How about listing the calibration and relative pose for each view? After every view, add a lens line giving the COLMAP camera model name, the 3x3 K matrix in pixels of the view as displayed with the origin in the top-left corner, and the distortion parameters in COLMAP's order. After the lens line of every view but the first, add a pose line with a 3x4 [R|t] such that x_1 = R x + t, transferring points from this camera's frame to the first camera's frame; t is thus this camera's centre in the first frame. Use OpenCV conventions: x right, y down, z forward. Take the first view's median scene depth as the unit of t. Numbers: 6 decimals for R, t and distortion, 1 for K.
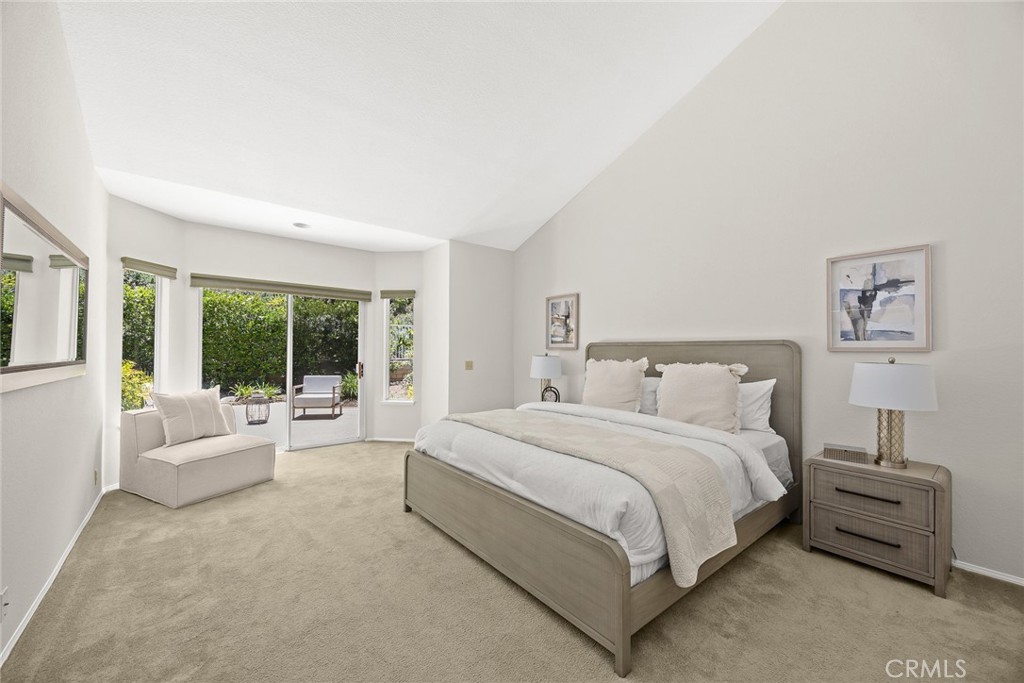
lens RADIAL K [[396.1, 0, 512.0], [0, 396.1, 341.5], [0, 0, 1]] dist [-0.000079, 0.000038]
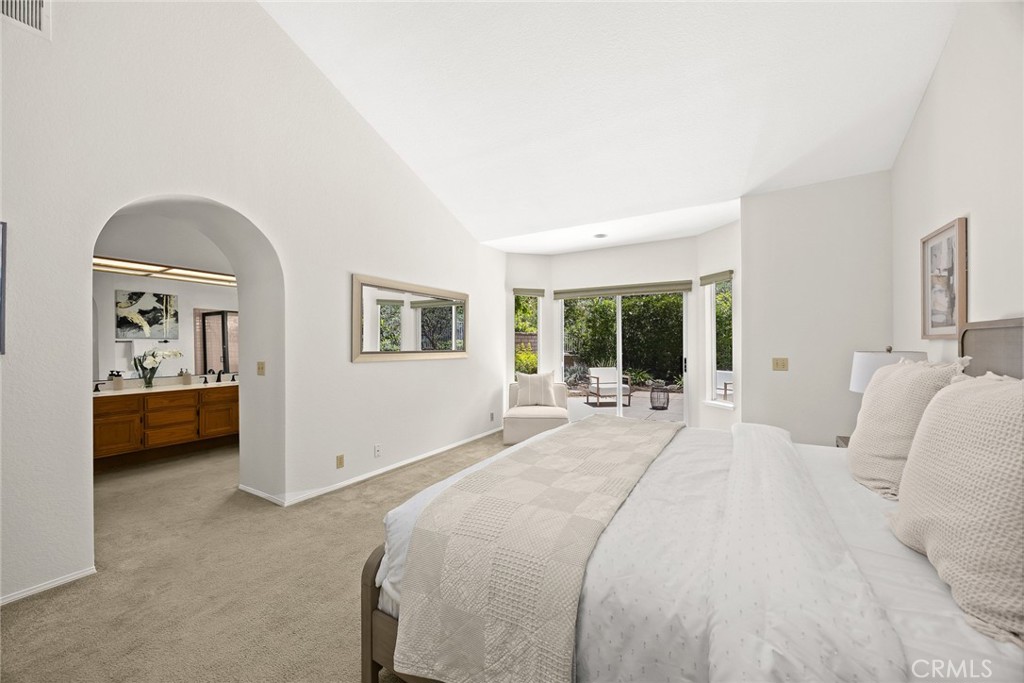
lens RADIAL K [[396.1, 0, 512.0], [0, 396.1, 341.5], [0, 0, 1]] dist [-0.000079, 0.000038]
pose [[0.326033, -0.013731, -0.945259, 0.415347], [0.026124, 0.999644, -0.005510, 0.012306], [0.944997, -0.022898, 0.326276, 0.330439]]
